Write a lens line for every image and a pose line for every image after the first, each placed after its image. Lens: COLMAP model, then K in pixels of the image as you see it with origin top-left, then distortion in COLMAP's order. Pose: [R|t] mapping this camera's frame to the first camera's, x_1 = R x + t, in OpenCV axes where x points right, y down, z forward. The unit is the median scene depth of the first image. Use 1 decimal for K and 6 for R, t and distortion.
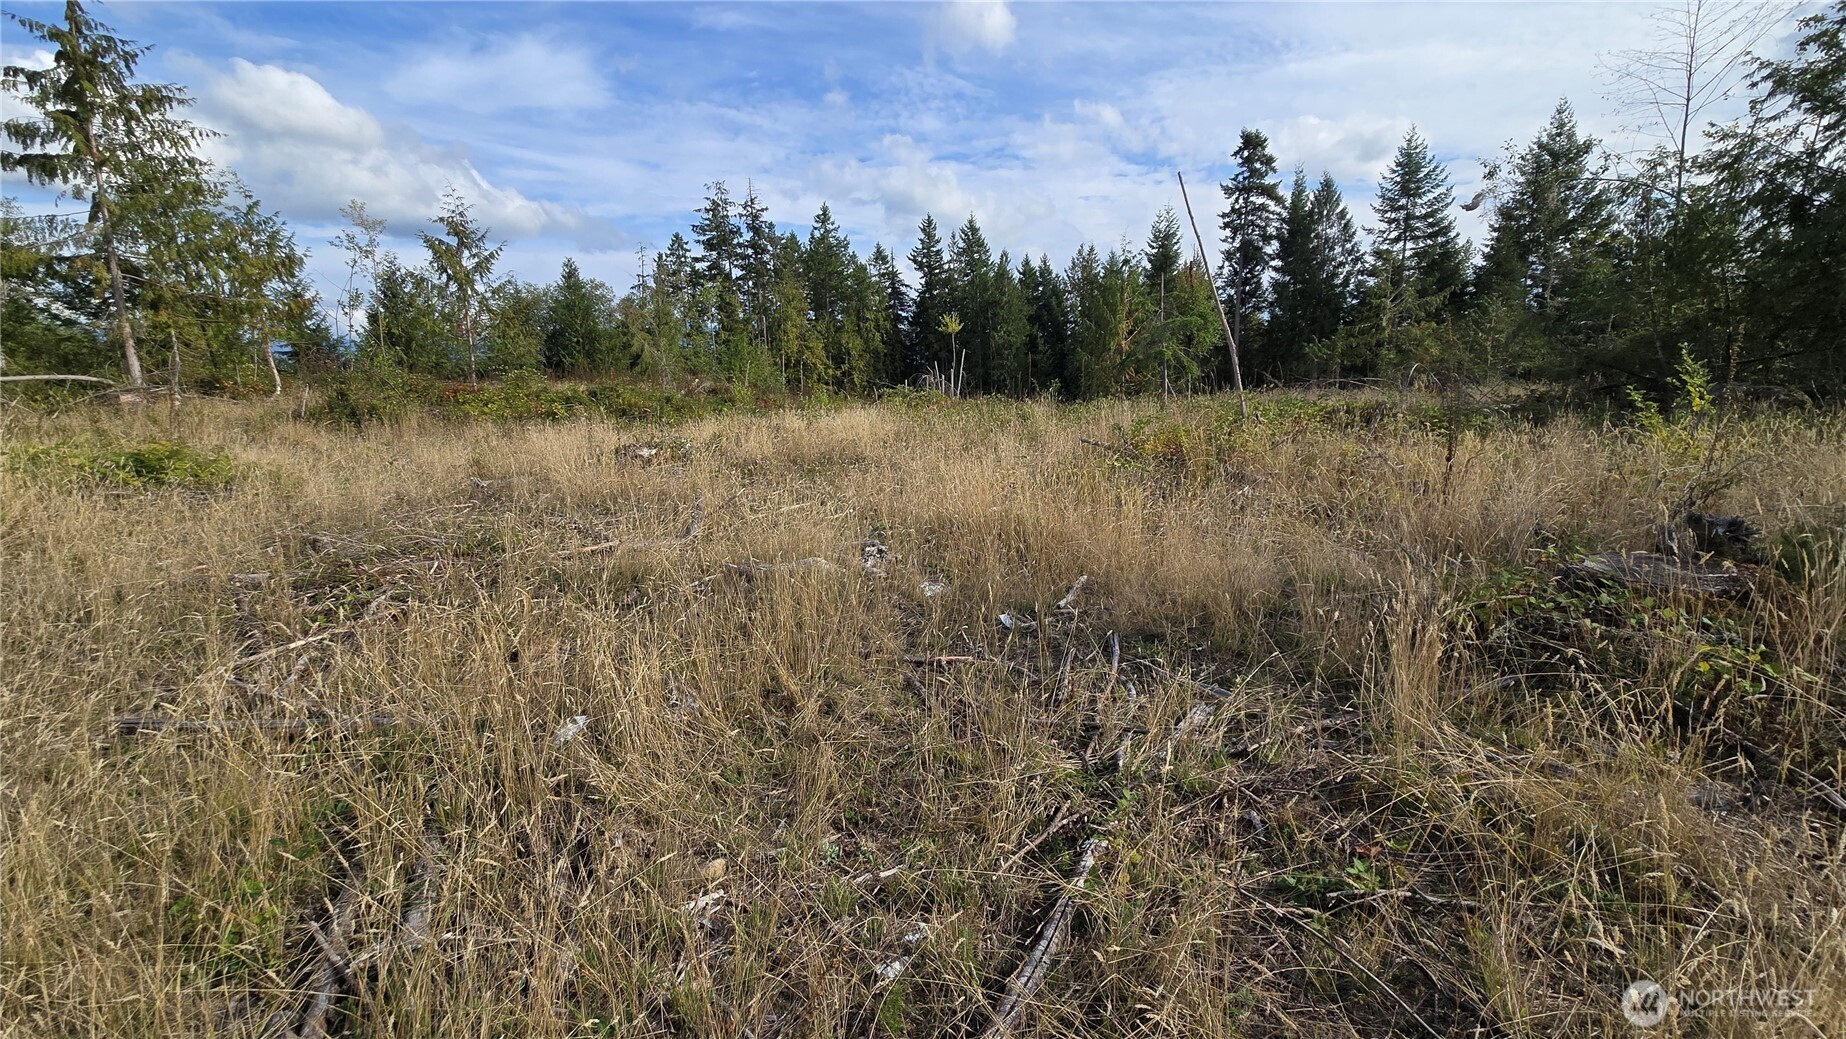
lens RADIAL K [[755.6, 0, 921.9], [0, 755.6, 508.6], [0, 0, 1]] dist [-0.001370, 0.000389]
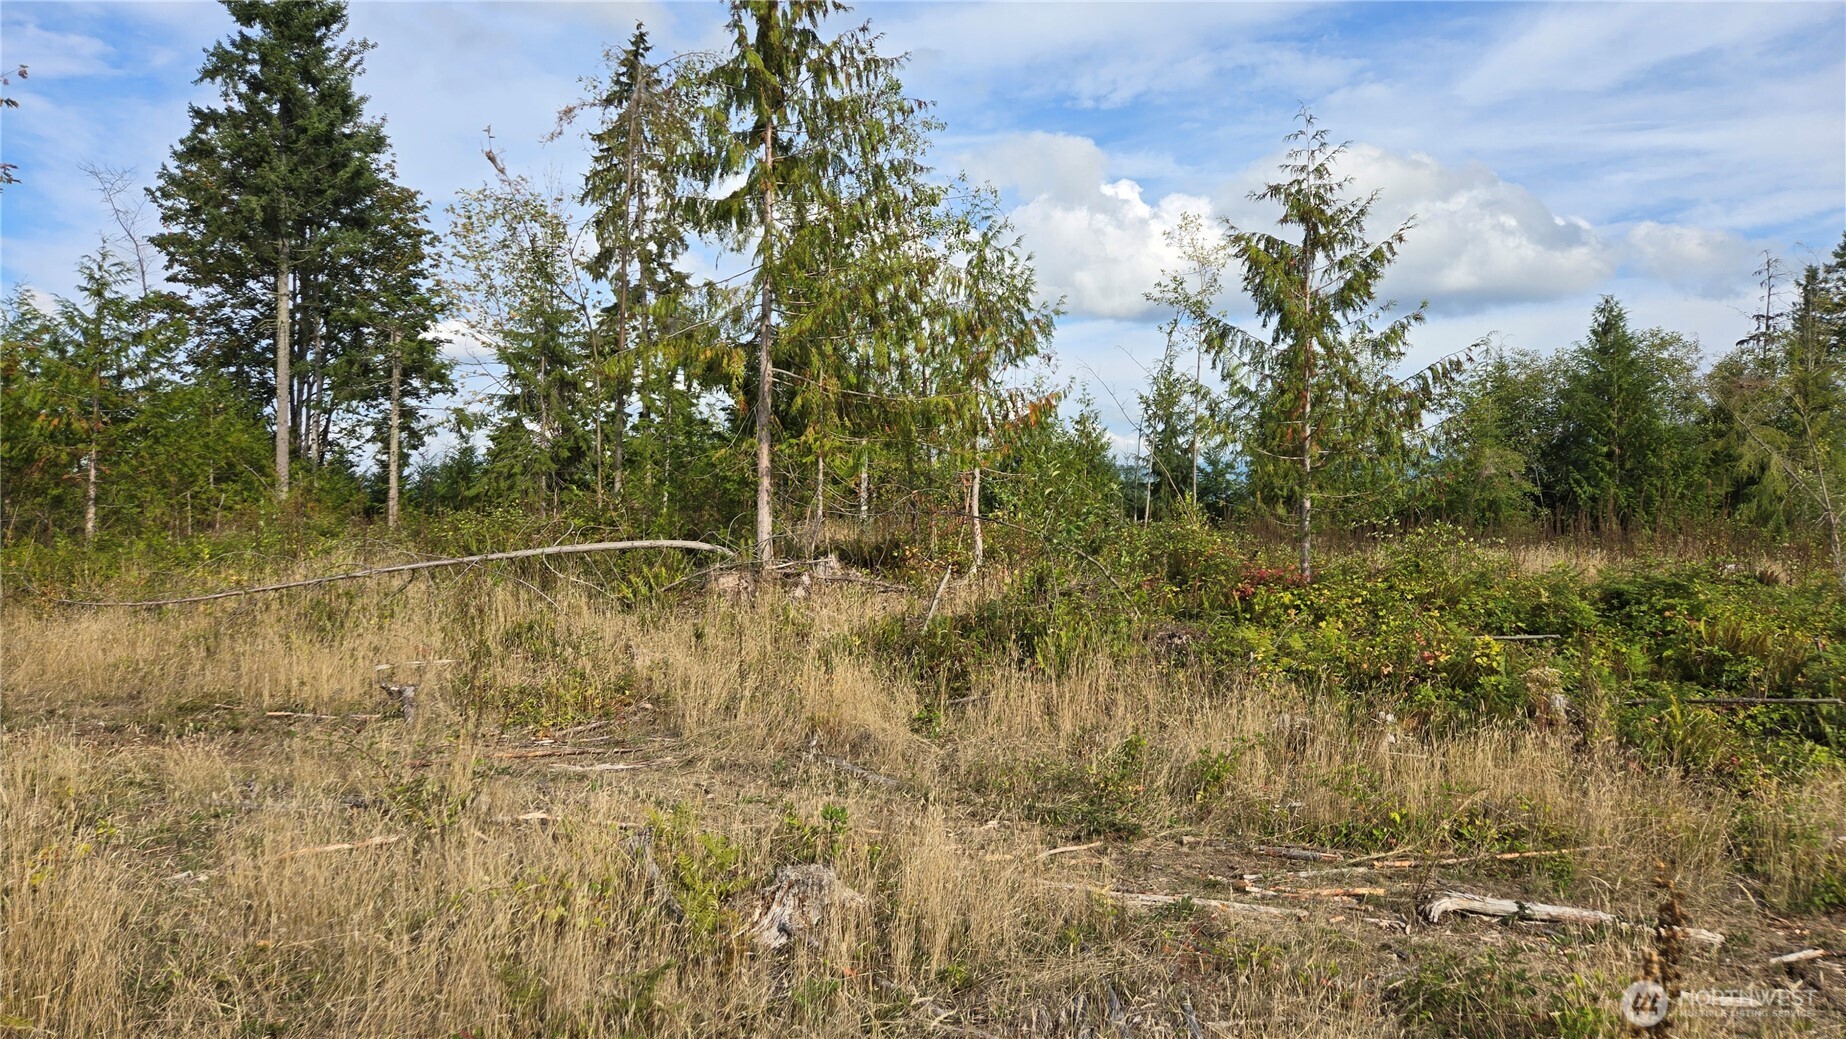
lens RADIAL K [[1220.7, 0, 931.0], [0, 1220.7, 524.5], [0, 0, 1]] dist [0.086515, -0.071658]
pose [[0.601407, 0.010280, -0.798877, -0.048596], [-0.139028, 0.986008, -0.091975, -0.026322], [0.786753, 0.166380, 0.594421, 0.117946]]
